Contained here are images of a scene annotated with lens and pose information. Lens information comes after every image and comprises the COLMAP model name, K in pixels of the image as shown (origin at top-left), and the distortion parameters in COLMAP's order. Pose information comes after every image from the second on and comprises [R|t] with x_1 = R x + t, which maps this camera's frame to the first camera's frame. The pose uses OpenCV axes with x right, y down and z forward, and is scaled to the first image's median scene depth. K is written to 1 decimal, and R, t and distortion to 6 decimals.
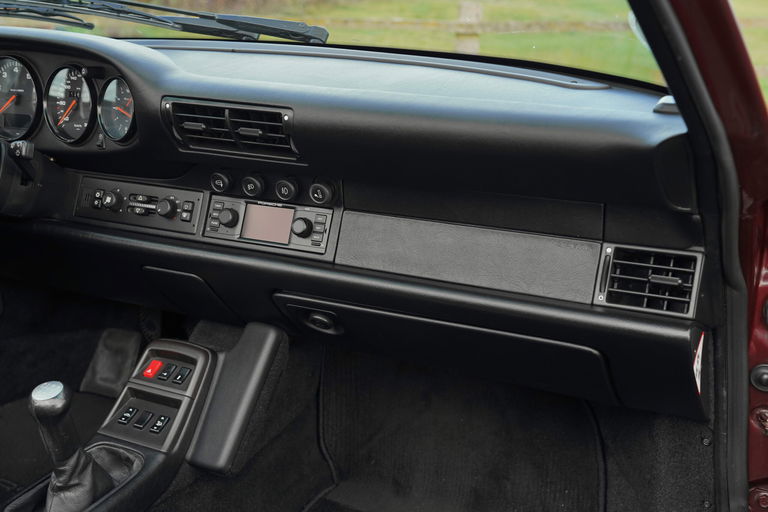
lens RADIAL K [[866.9, 0, 383.1], [0, 866.9, 258.8], [0, 0, 1]] dist [0.006158, 0.000000]
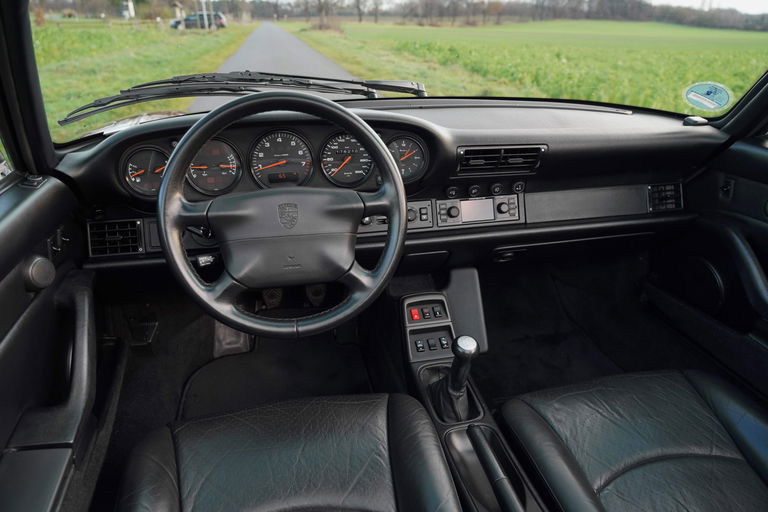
lens RADIAL K [[513.3, 0, 385.3], [0, 513.3, 259.1], [0, 0, 1]] dist [-0.029507, 0.009353]
pose [[0.776459, -0.283156, 0.562970, -0.854151], [0.185152, 0.956442, 0.225694, -0.206398], [-0.602354, -0.071007, 0.795064, 0.295490]]
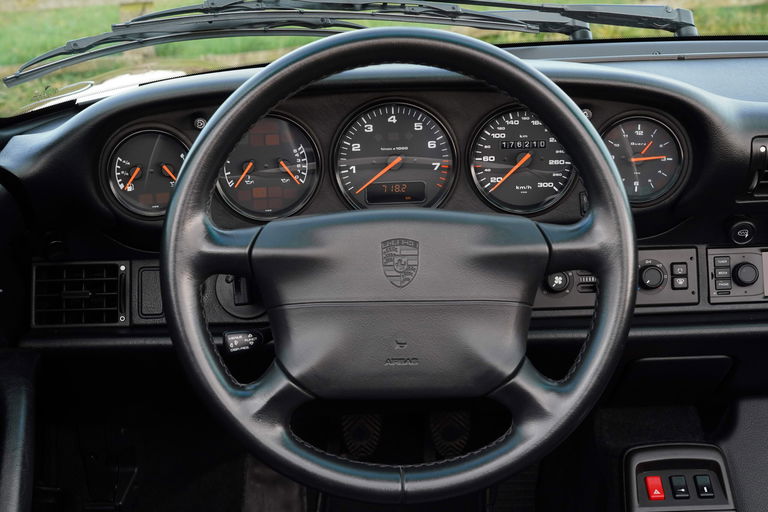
lens RADIAL K [[1120.4, 0, 386.2], [0, 1120.4, 257.4], [0, 0, 1]] dist [0.037152, 0.000000]
pose [[0.888462, -0.187010, 0.419120, -0.886262], [0.168612, 0.982357, 0.080898, -0.198706], [-0.426854, -0.001206, 0.904320, 0.222974]]
